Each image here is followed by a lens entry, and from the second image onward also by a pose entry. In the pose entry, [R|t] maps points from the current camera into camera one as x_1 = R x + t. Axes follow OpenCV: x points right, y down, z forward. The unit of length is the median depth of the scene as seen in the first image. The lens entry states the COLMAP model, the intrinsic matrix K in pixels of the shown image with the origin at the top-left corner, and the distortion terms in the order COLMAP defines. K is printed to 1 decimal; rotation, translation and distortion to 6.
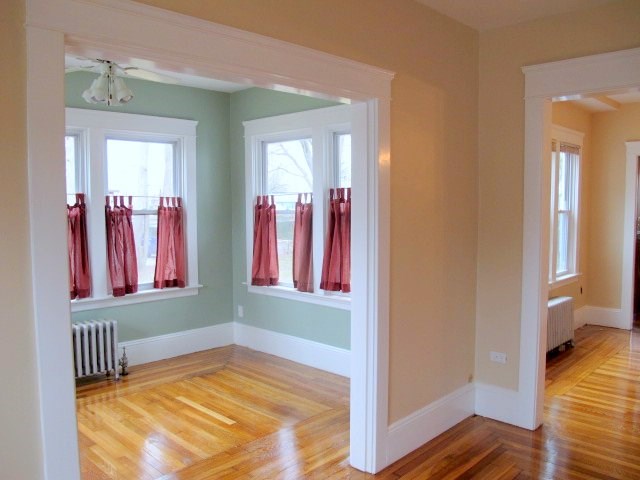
lens RADIAL K [[536.0, 0, 320.0], [0, 536.0, 240.0], [0, 0, 1]] dist [-0.156104, 0.123252]
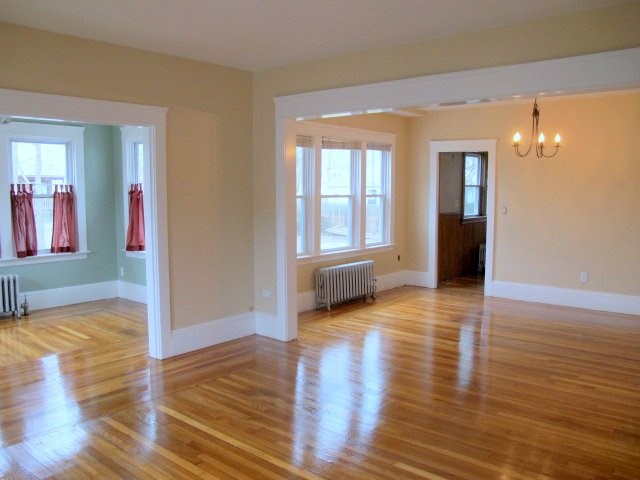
lens RADIAL K [[530.4, 0, 320.0], [0, 530.4, 240.0], [0, 0, 1]] dist [-0.156147, 0.111926]
pose [[0.997254, -0.001960, 0.074033, 0.270244], [0.000095, 0.999683, 0.025185, 0.025956], [-0.074059, -0.025109, 0.996938, -0.346600]]
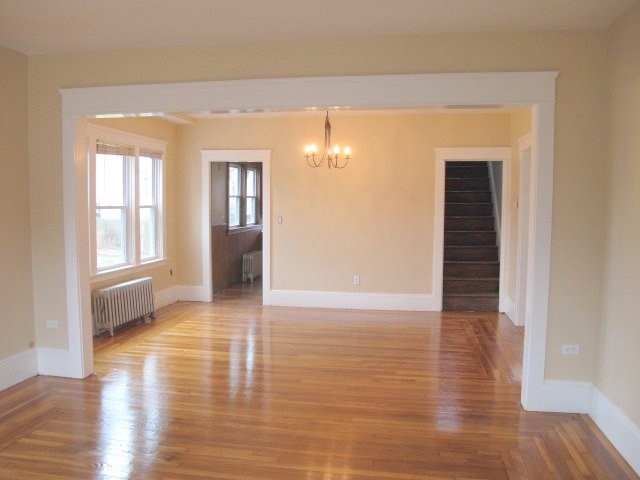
lens RADIAL K [[530.4, 0, 320.0], [0, 530.4, 240.0], [0, 0, 1]] dist [-0.156147, 0.111926]
pose [[0.823693, -0.031420, 0.566165, 0.131832], [0.029461, 0.999486, 0.012607, 0.021878], [-0.566270, 0.006295, 0.824196, -0.241435]]
